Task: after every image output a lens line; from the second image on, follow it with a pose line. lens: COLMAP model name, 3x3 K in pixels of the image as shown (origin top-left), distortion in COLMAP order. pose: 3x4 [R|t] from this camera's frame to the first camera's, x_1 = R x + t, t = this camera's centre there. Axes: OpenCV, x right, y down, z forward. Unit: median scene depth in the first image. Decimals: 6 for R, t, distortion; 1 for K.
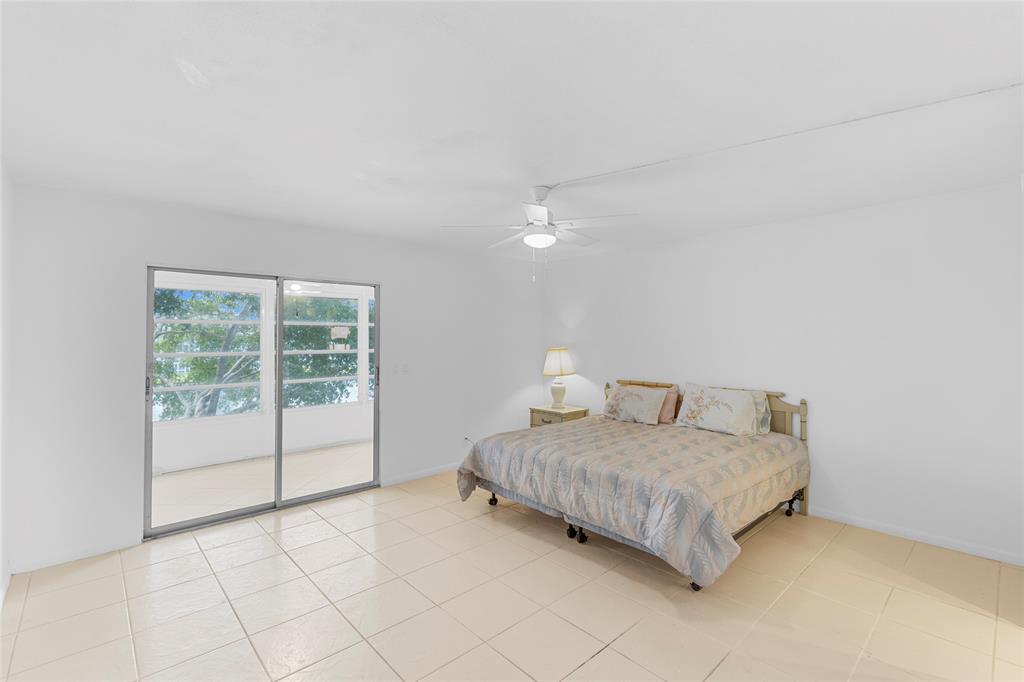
lens RADIAL K [[460.5, 0, 515.3], [0, 460.5, 341.6], [0, 0, 1]] dist [0.001322, -0.000542]
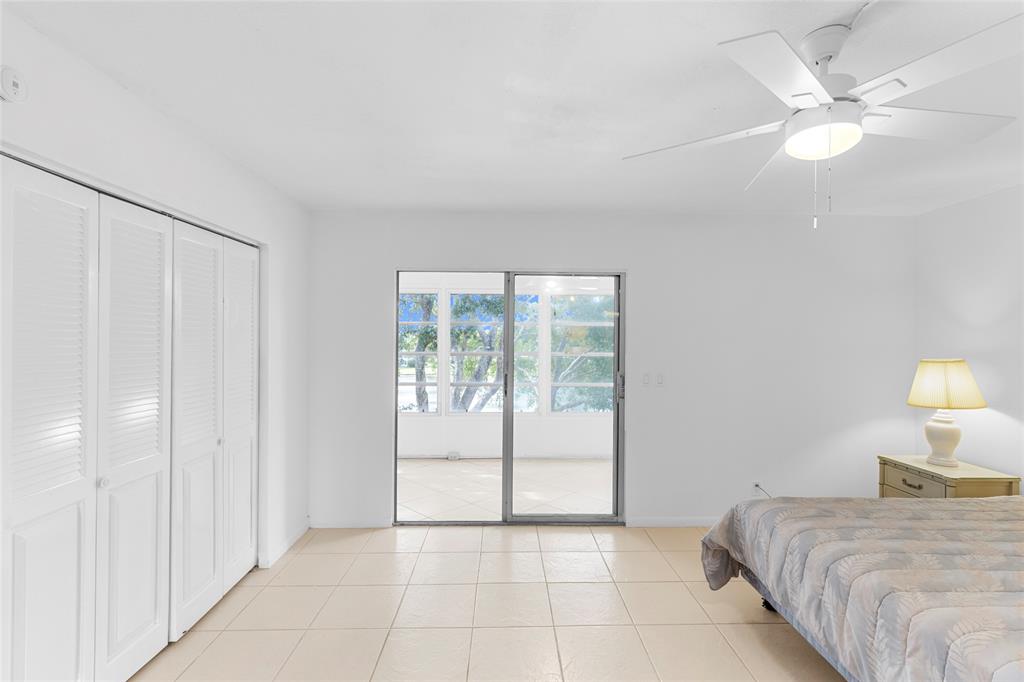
lens RADIAL K [[460.5, 0, 515.3], [0, 460.5, 341.6], [0, 0, 1]] dist [0.001322, -0.000542]
pose [[0.748297, 0.008409, -0.663311, 0.109050], [-0.012077, 0.999927, -0.000948, -0.001150], [0.663254, 0.008720, 0.748343, 0.327811]]
